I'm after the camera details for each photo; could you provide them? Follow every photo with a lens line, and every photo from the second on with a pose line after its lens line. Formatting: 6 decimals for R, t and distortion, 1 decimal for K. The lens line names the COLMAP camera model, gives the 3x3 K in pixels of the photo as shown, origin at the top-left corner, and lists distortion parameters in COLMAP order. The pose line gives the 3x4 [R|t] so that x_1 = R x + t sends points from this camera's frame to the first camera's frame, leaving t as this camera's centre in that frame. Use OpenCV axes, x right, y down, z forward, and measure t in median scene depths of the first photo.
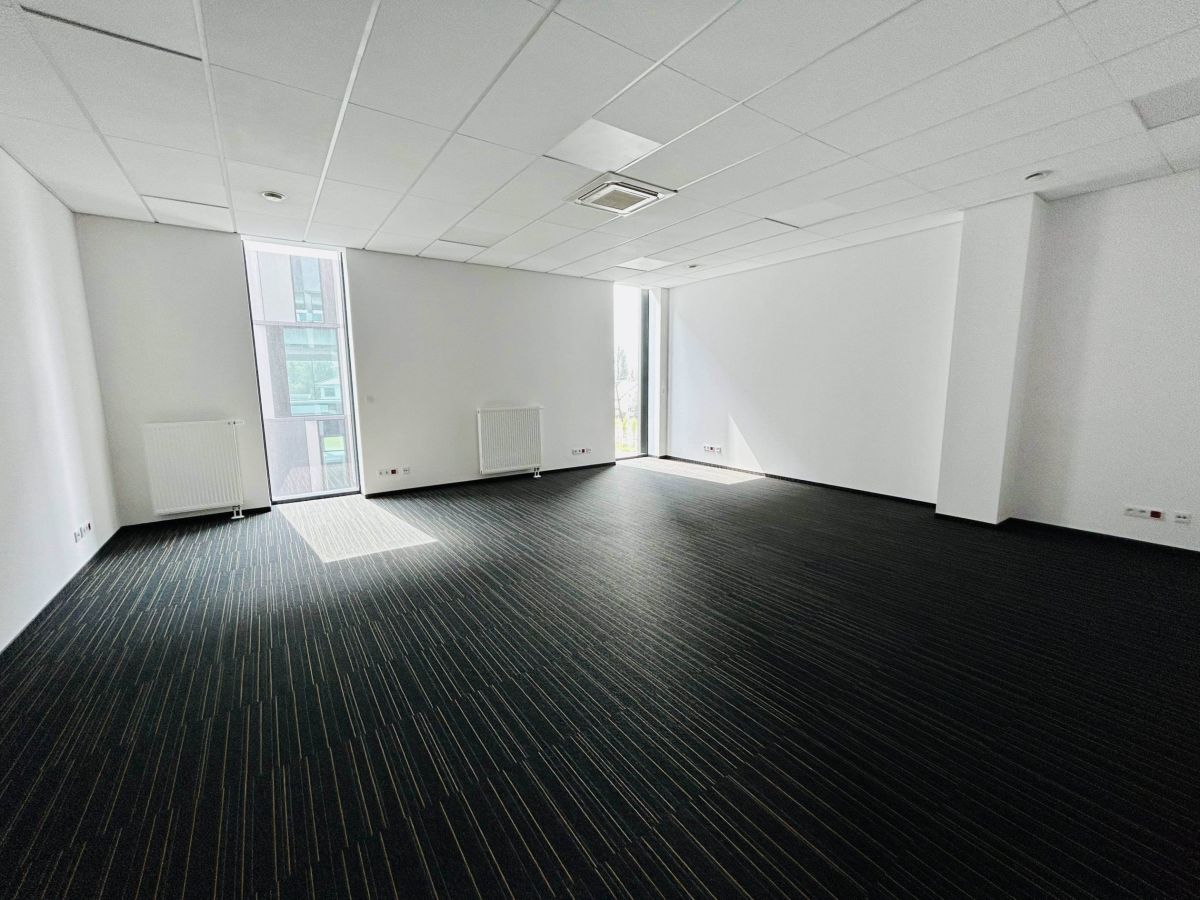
lens RADIAL K [[489.6, 0, 600.0], [0, 489.6, 450.0], [0, 0, 1]] dist [-0.002191, -0.000277]
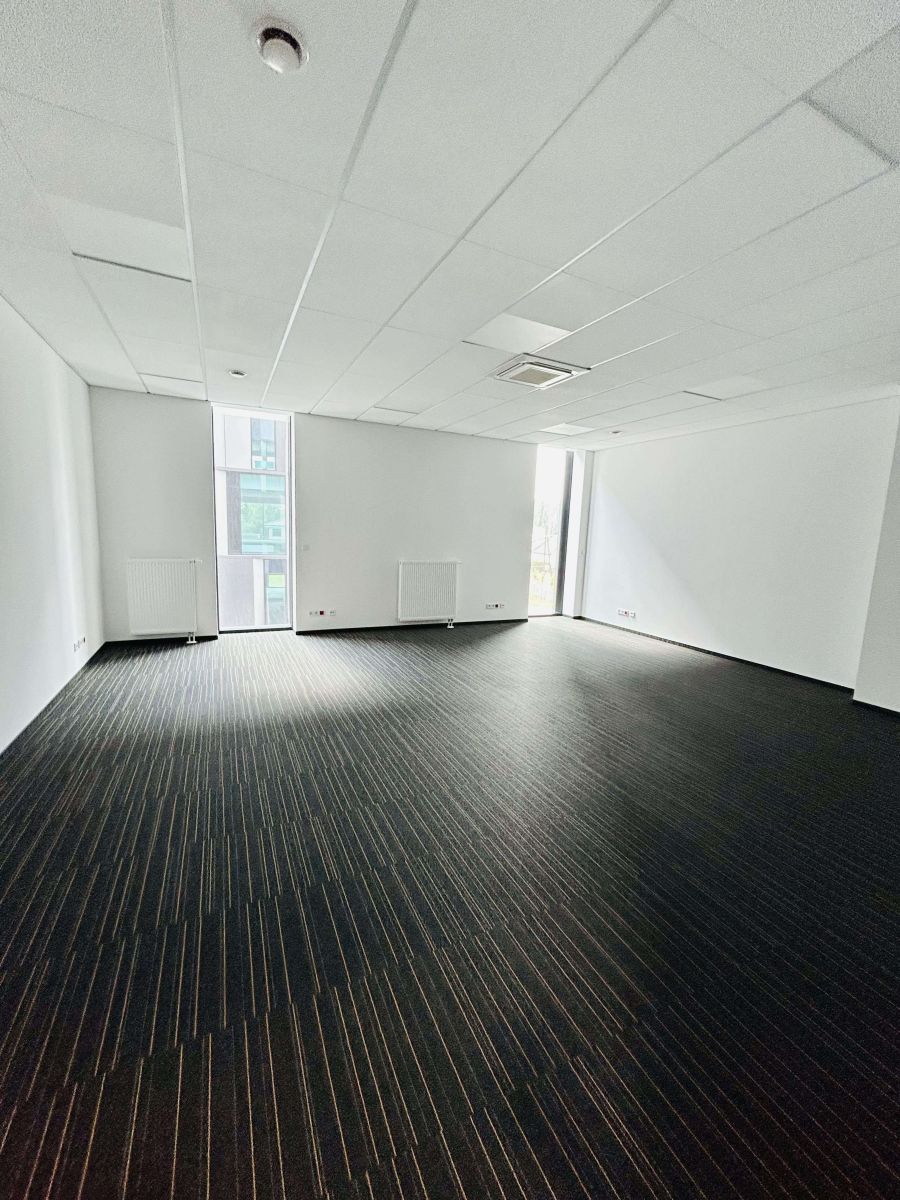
lens RADIAL K [[489.6, 0, 450.0], [0, 489.6, 600.0], [0, 0, 1]] dist [-0.002191, -0.000277]
pose [[0.985197, 0.070657, -0.156186, 0.063940], [-0.070937, 0.997474, 0.003788, -0.016416], [0.156059, 0.007347, 0.987720, -0.088877]]
